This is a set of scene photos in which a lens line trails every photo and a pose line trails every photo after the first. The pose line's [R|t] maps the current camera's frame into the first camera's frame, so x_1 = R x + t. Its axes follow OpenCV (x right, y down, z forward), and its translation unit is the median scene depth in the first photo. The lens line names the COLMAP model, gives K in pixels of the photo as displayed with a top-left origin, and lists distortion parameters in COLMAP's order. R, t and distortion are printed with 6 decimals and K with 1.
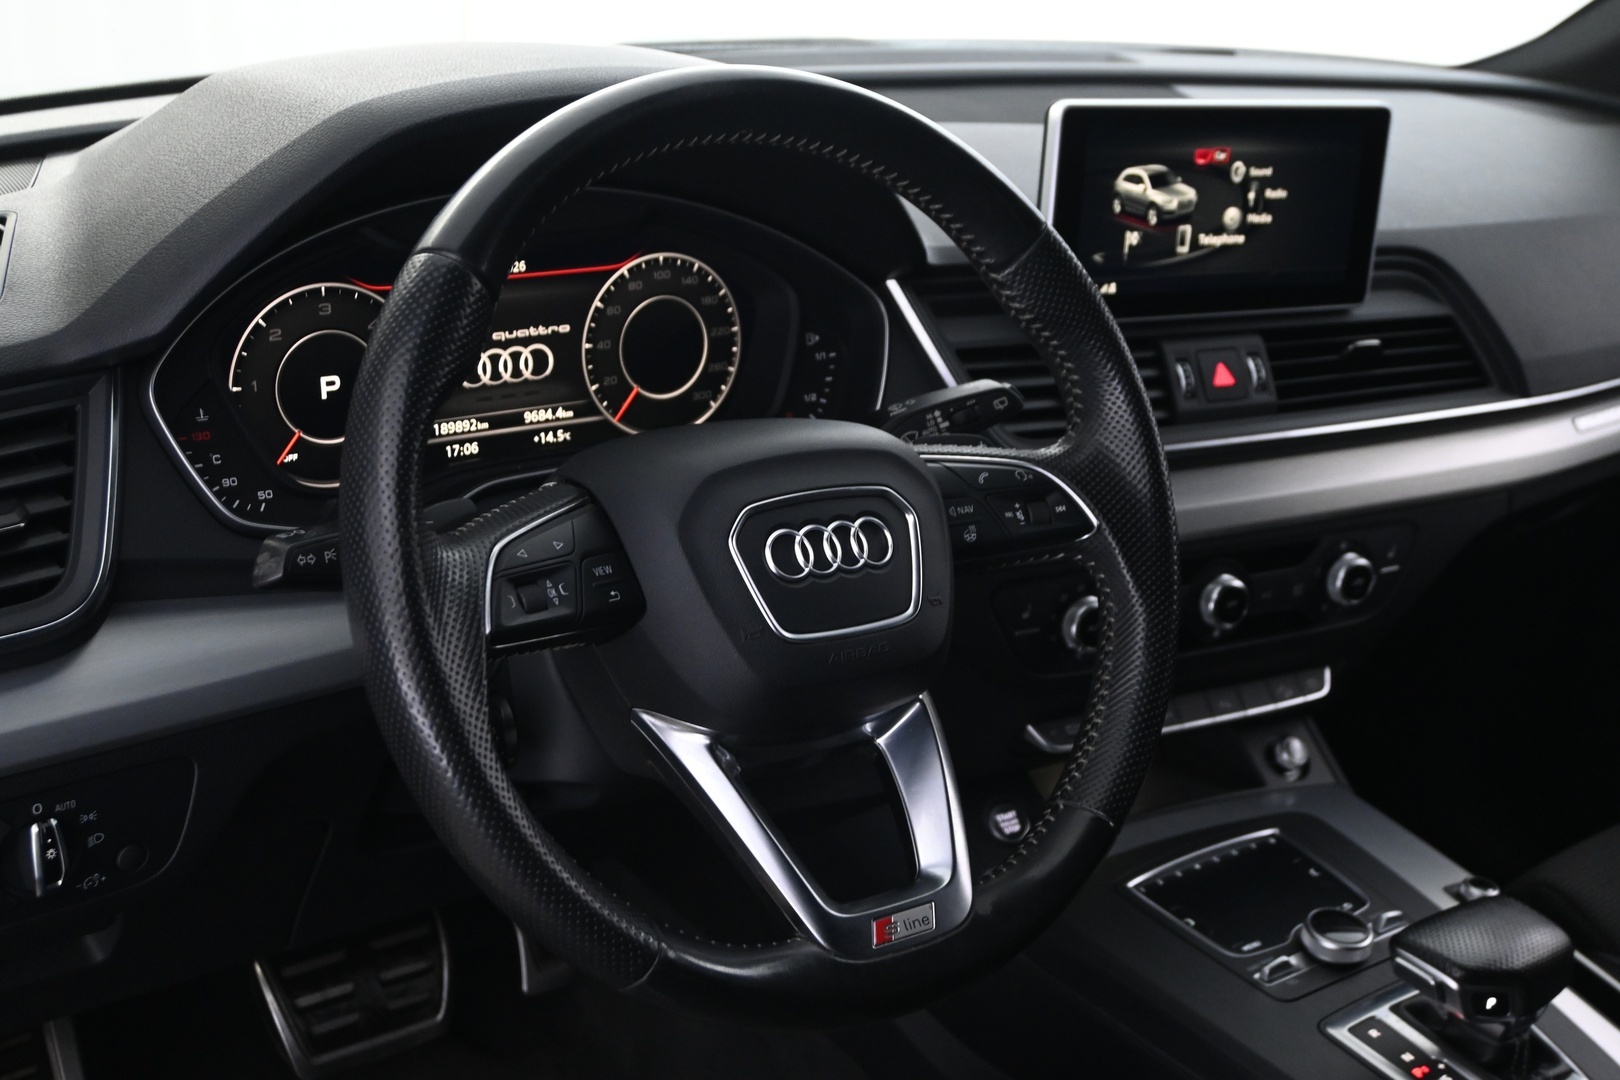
lens RADIAL K [[1980.6, 0, 807.9], [0, 1980.6, 540.2], [0, 0, 1]] dist [-0.005228, 0.000000]
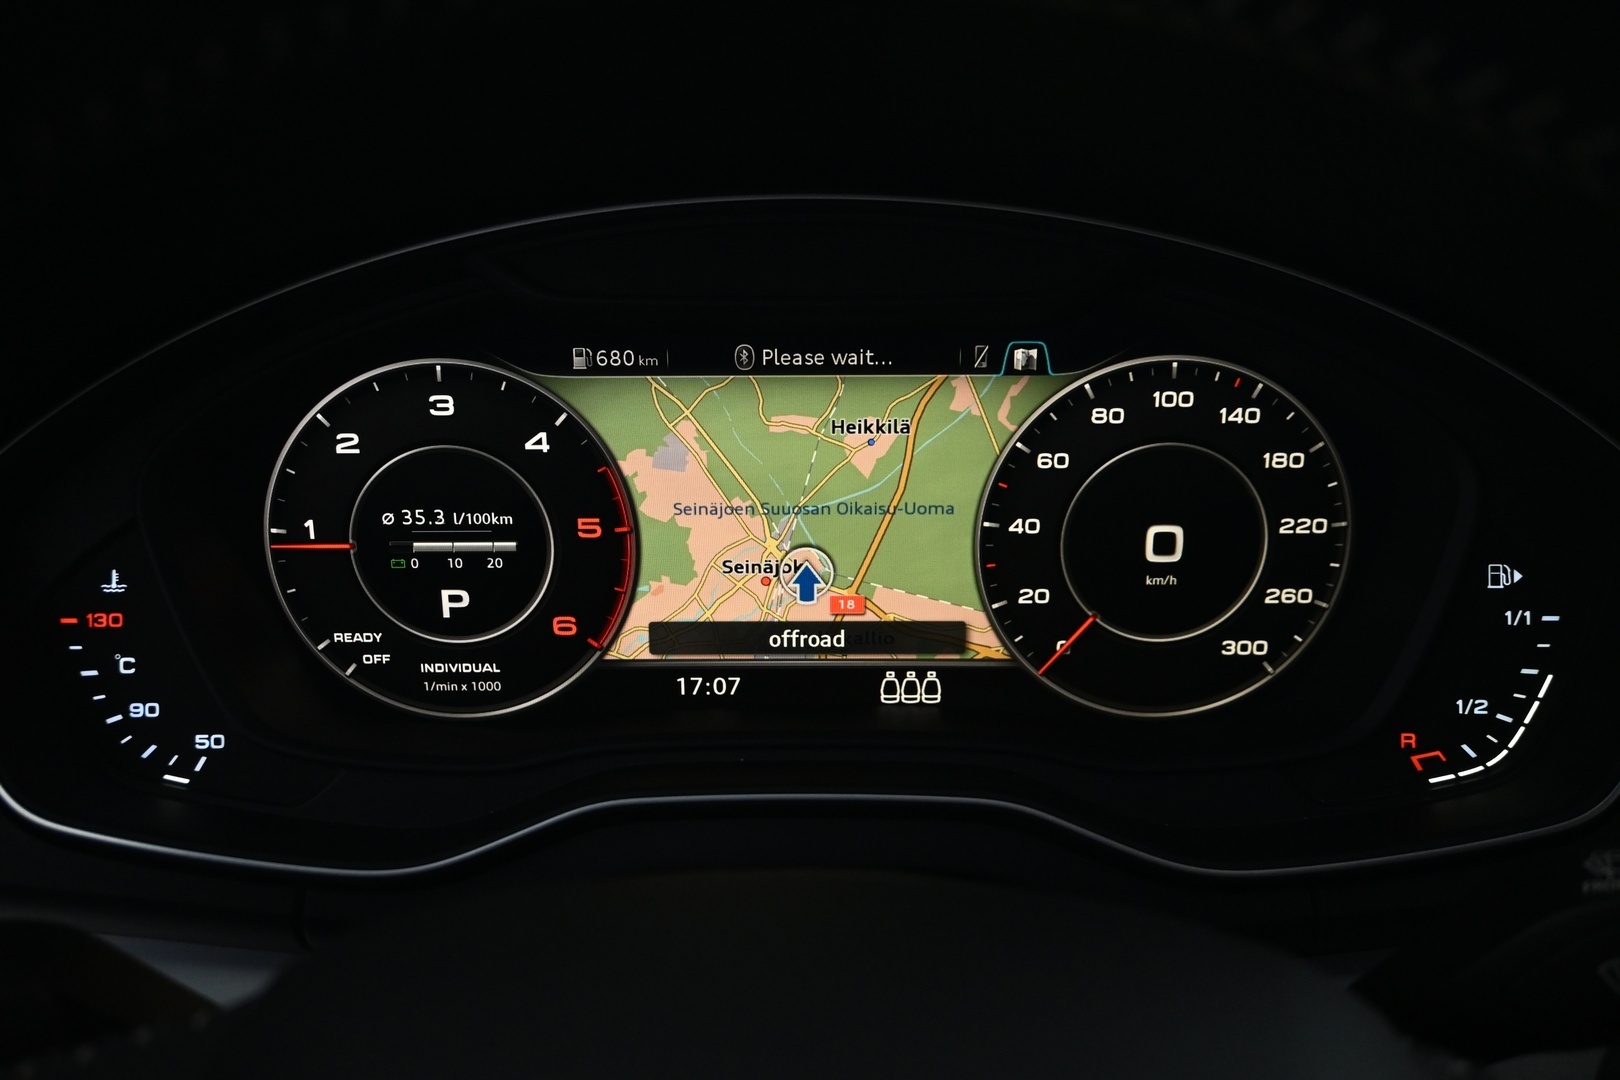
lens RADIAL K [[1470.5, 0, 811.2], [0, 1470.5, 542.4], [0, 0, 1]] dist [0.003335, -0.001560]
pose [[0.803287, 0.166570, -0.571825, 0.069558], [-0.152876, 0.985594, 0.072342, -0.117625], [0.575638, 0.029307, 0.817179, 0.691081]]
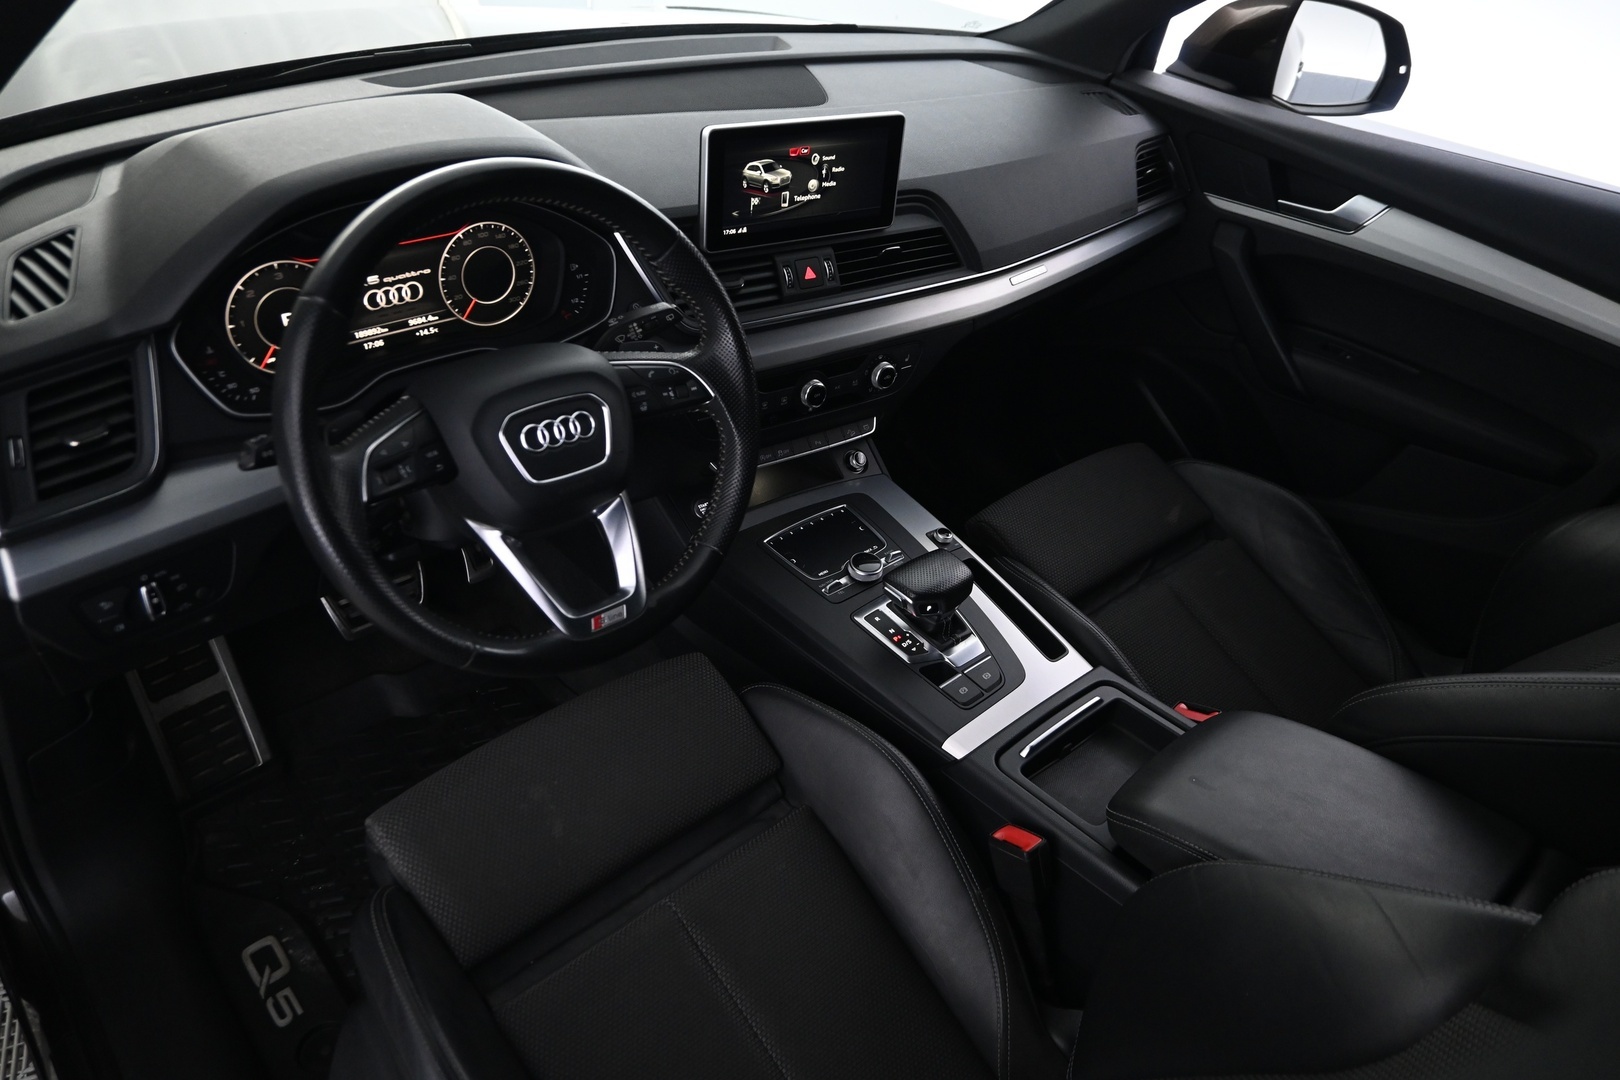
lens RADIAL K [[1103.3, 0, 812.8], [0, 1103.3, 539.7], [0, 0, 1]] dist [-0.016061, 0.008907]
pose [[0.994048, -0.037746, 0.102197, 0.114130], [0.007518, 0.959592, 0.281294, -0.154376], [-0.108686, -0.278851, 0.954164, -0.049459]]
